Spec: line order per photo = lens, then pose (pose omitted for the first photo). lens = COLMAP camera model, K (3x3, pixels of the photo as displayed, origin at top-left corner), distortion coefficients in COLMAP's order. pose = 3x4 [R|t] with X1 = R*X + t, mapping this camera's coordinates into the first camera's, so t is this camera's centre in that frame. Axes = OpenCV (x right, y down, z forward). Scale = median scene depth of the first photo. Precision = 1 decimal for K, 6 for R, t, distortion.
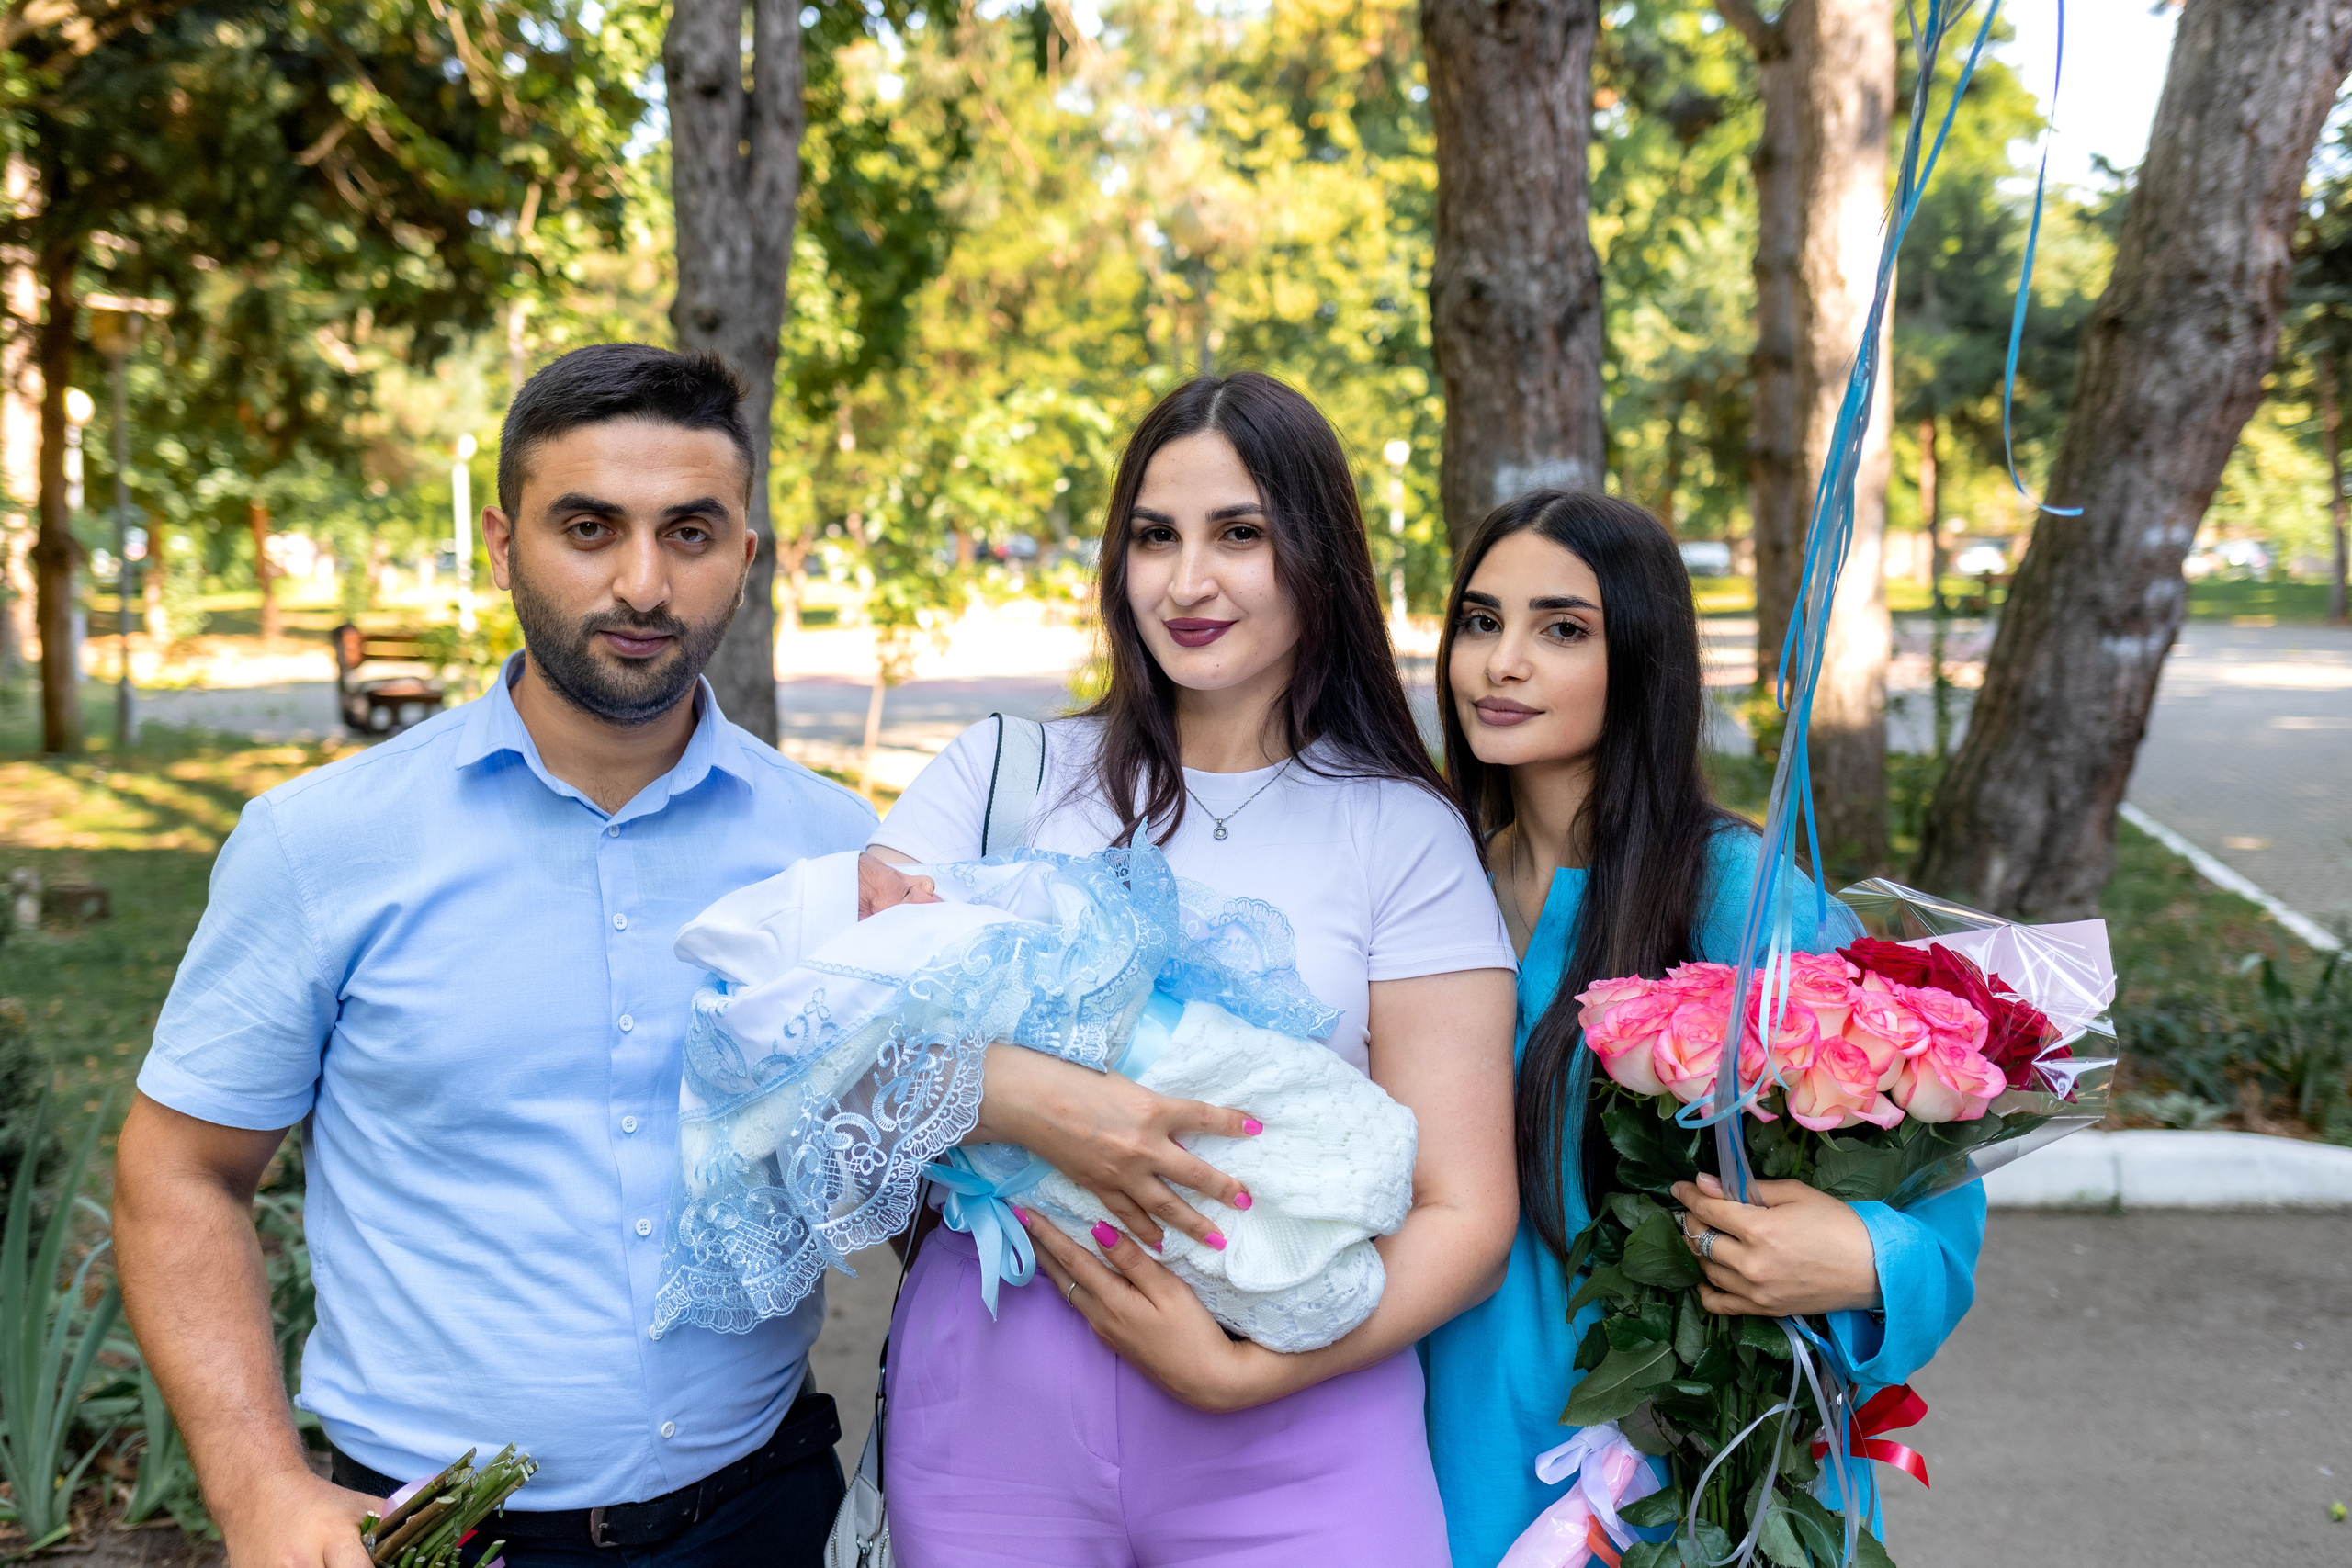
lens RADIAL K [[2319.0, 0, 1214.6], [0, 2319.0, 781.2], [0, 0, 1]] dist [-0.016036, 0.024238]
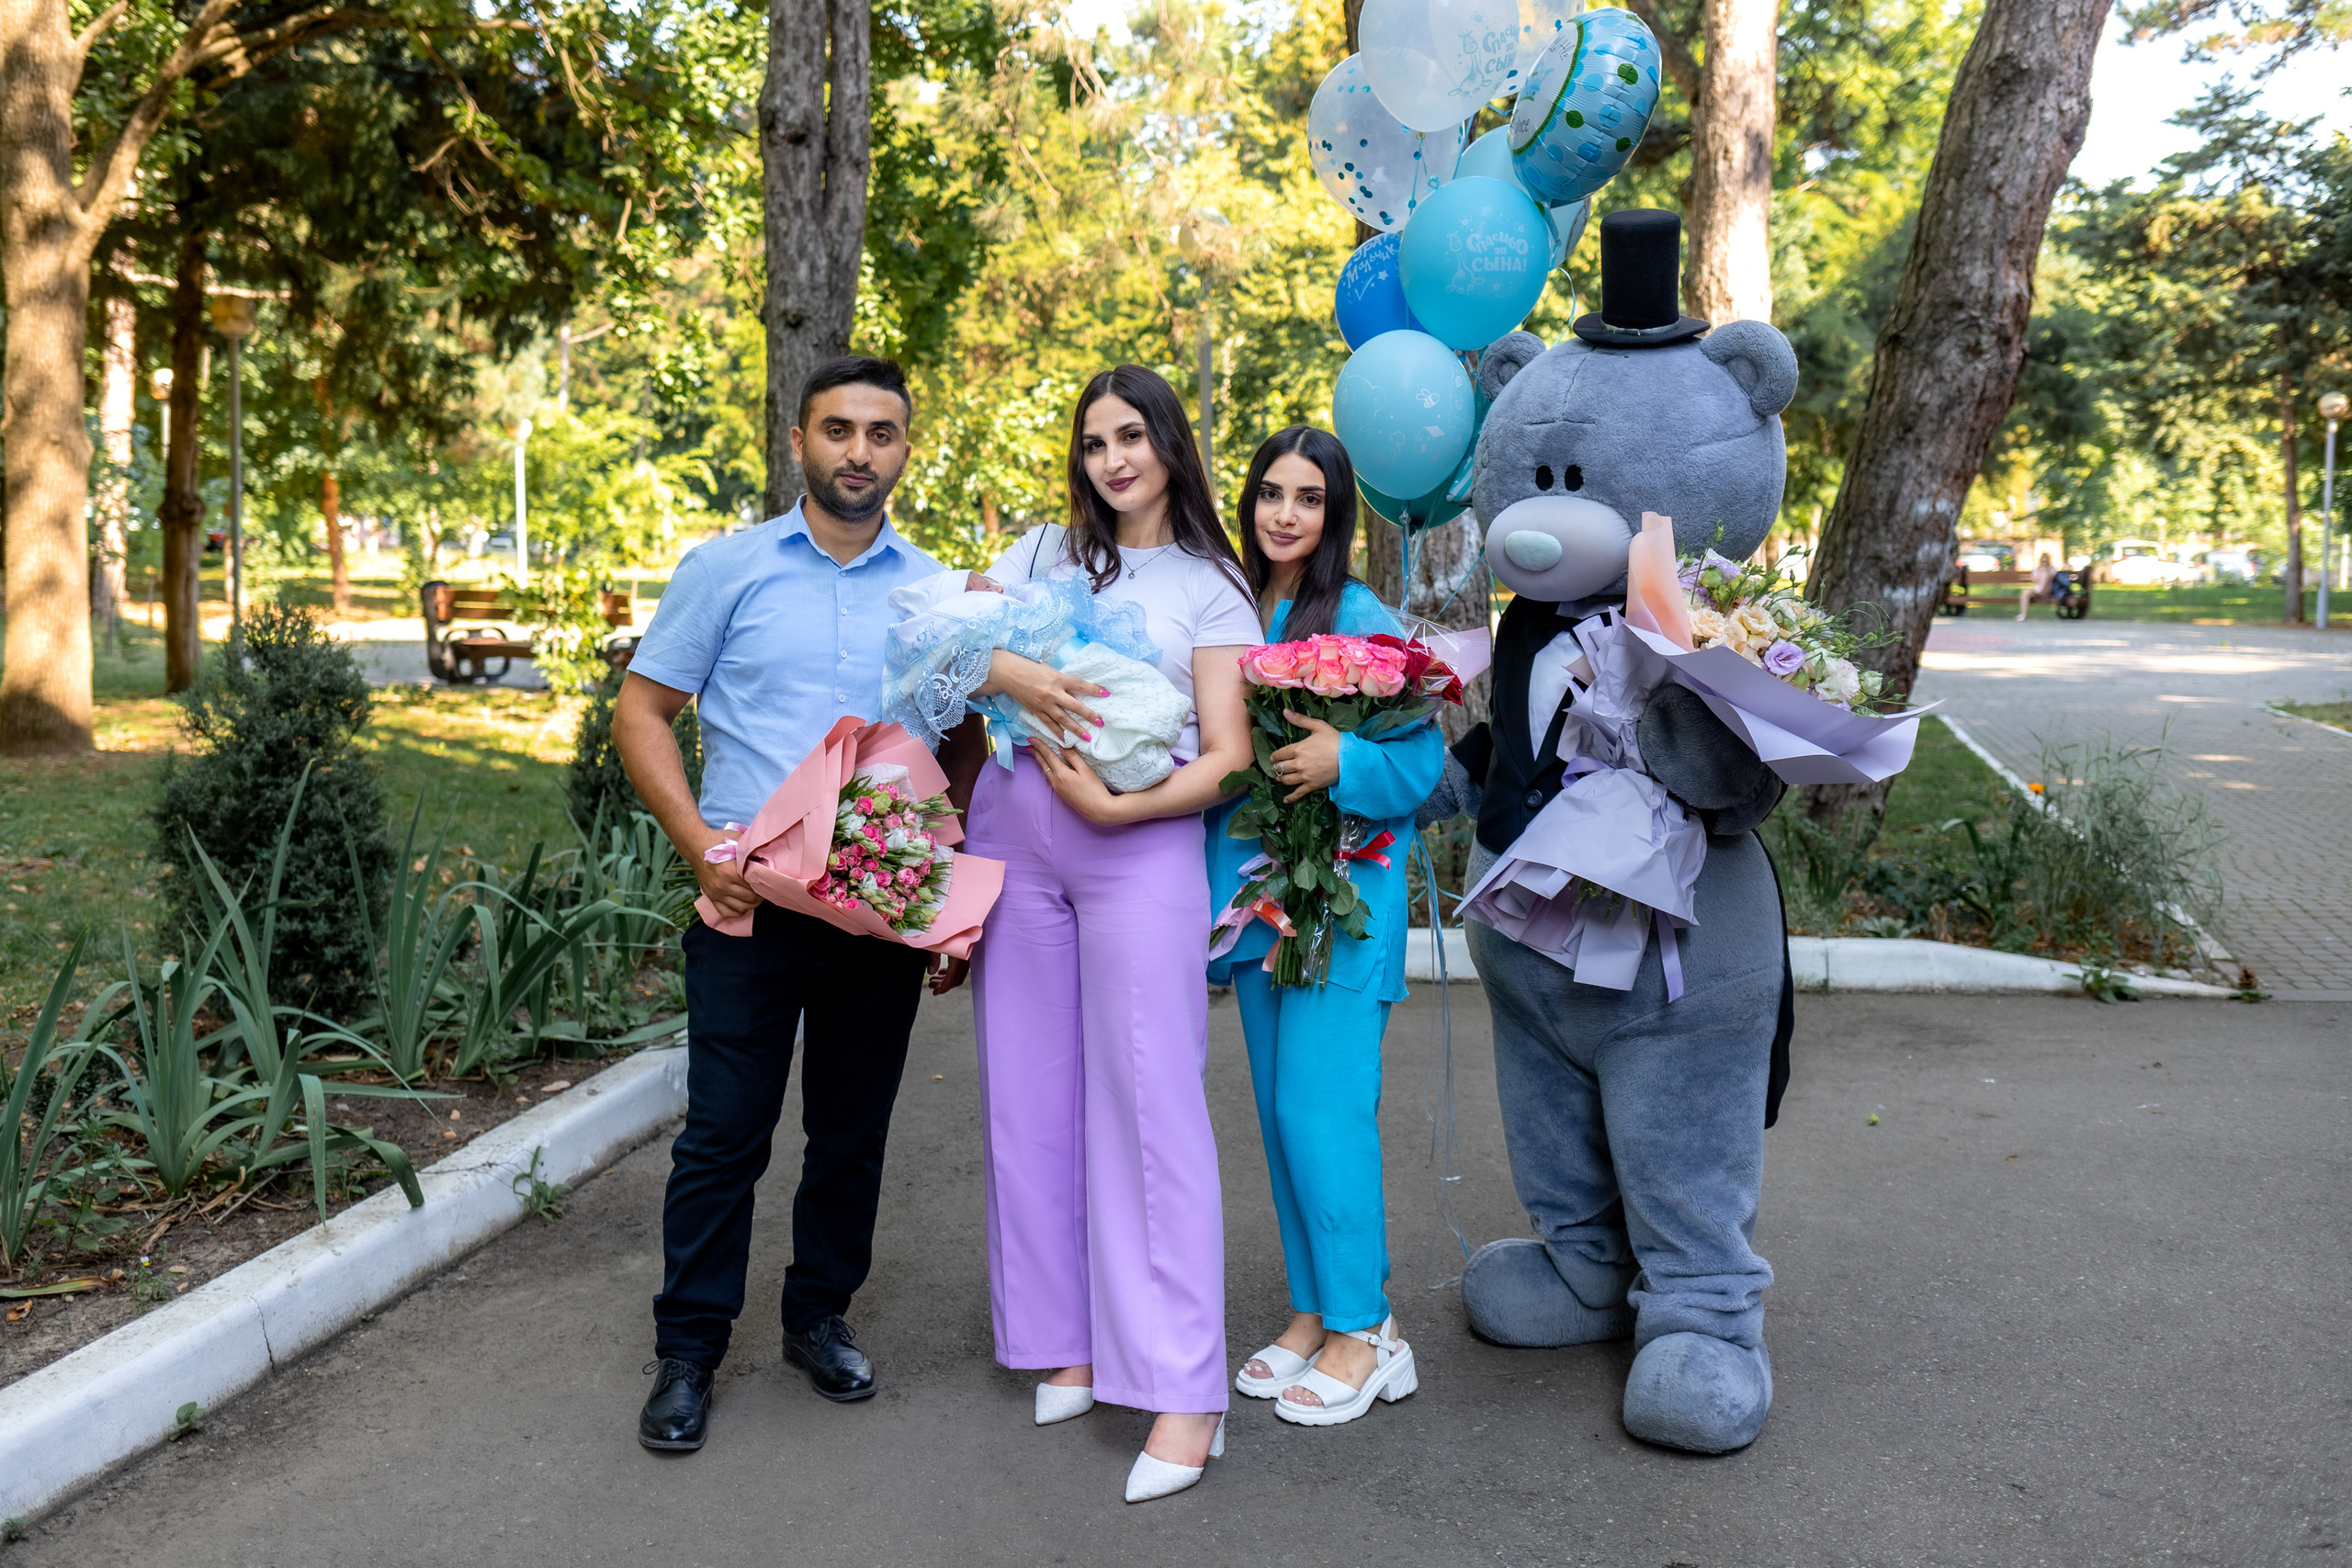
lens RADIAL K [[2219.6, 0, 1208.9], [0, 2219.6, 782.1], [0, 0, 1]] dist [0.059505, -0.143110]
pose [[0.999826, 0.016681, -0.008392, 0.016460], [-0.016610, 0.999826, 0.008531, 0.028135], [0.008533, -0.008390, 0.999928, -0.158915]]
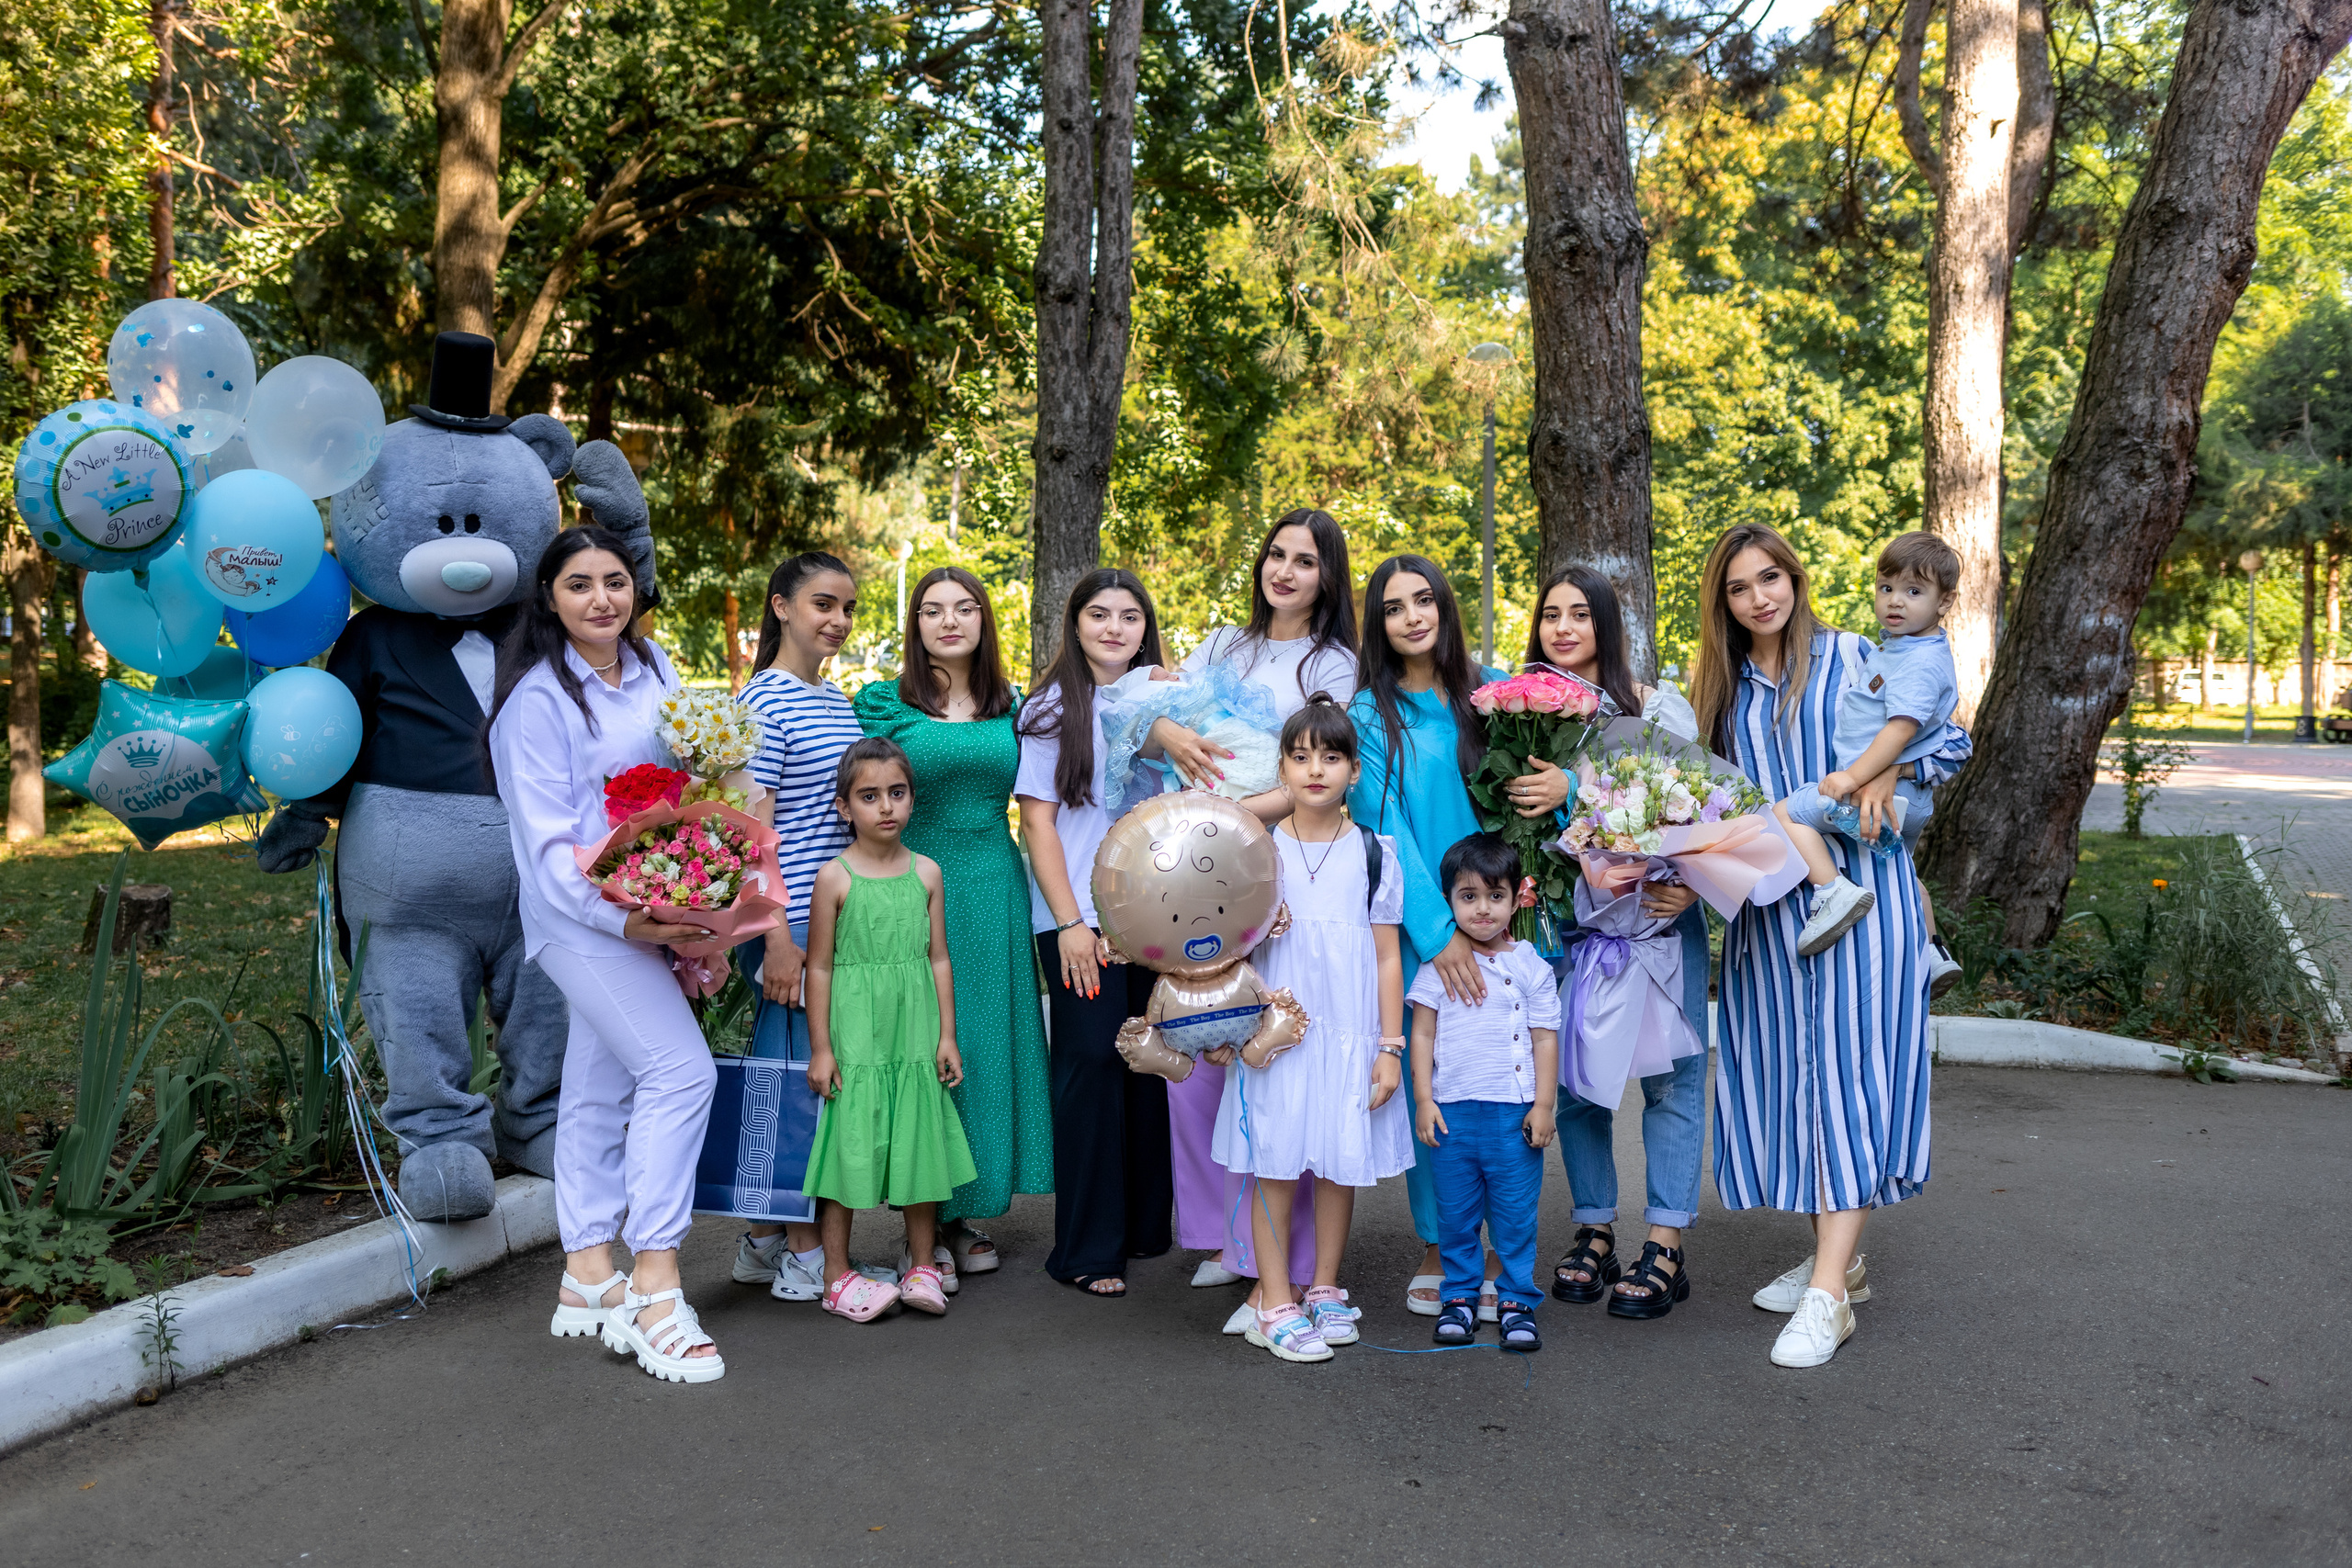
lens RADIAL K [[2202.2, 0, 1176.0], [0, 2202.2, 784.0], [0, 0, 1]] dist [-0.004439, -0.005658]
pose [[0.982169, 0.033833, -0.184932, 0.082107], [-0.041402, 0.998449, -0.037216, 0.039229], [0.183386, 0.044209, 0.982046, -0.237179]]
